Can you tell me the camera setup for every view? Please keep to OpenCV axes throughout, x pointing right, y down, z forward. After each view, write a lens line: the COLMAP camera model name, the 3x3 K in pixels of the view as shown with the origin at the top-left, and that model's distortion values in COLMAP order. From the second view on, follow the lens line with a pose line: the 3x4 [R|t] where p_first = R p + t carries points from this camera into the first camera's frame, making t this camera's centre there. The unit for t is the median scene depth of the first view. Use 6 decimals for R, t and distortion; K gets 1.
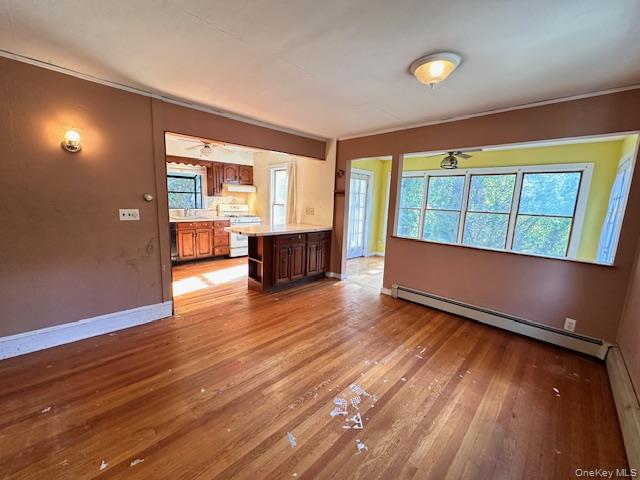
lens RADIAL K [[255.5, 0, 321.1], [0, 255.5, 239.1], [0, 0, 1]] dist [0.002105, -0.000186]
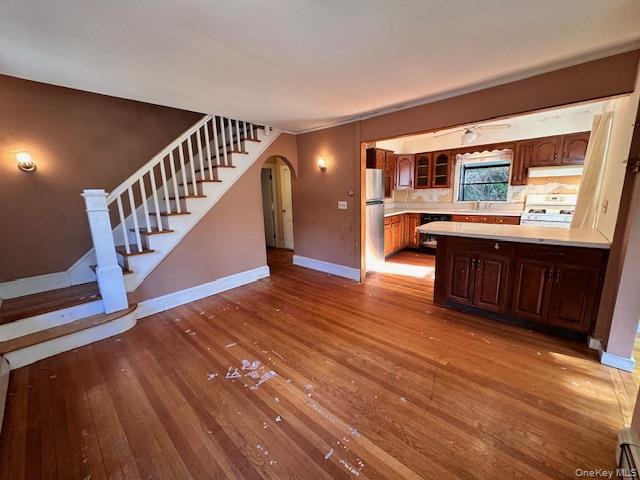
lens RADIAL K [[255.5, 0, 321.1], [0, 255.5, 239.1], [0, 0, 1]] dist [0.002105, -0.000186]
pose [[0.037926, 0.150284, -0.987915, 0.804340], [-0.117047, 0.982489, 0.144965, -0.101691], [0.992402, 0.110134, 0.054852, 0.804305]]
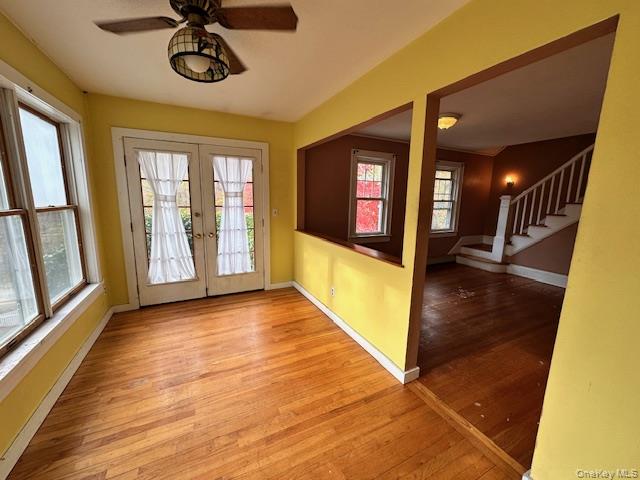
lens RADIAL K [[255.5, 0, 321.1], [0, 255.5, 239.1], [0, 0, 1]] dist [0.002105, -0.000186]
pose [[-0.947694, -0.104036, 0.301751, 0.476463], [-0.003303, 0.948535, 0.316655, -0.326367], [-0.319165, 0.299095, -0.899264, 2.145593]]
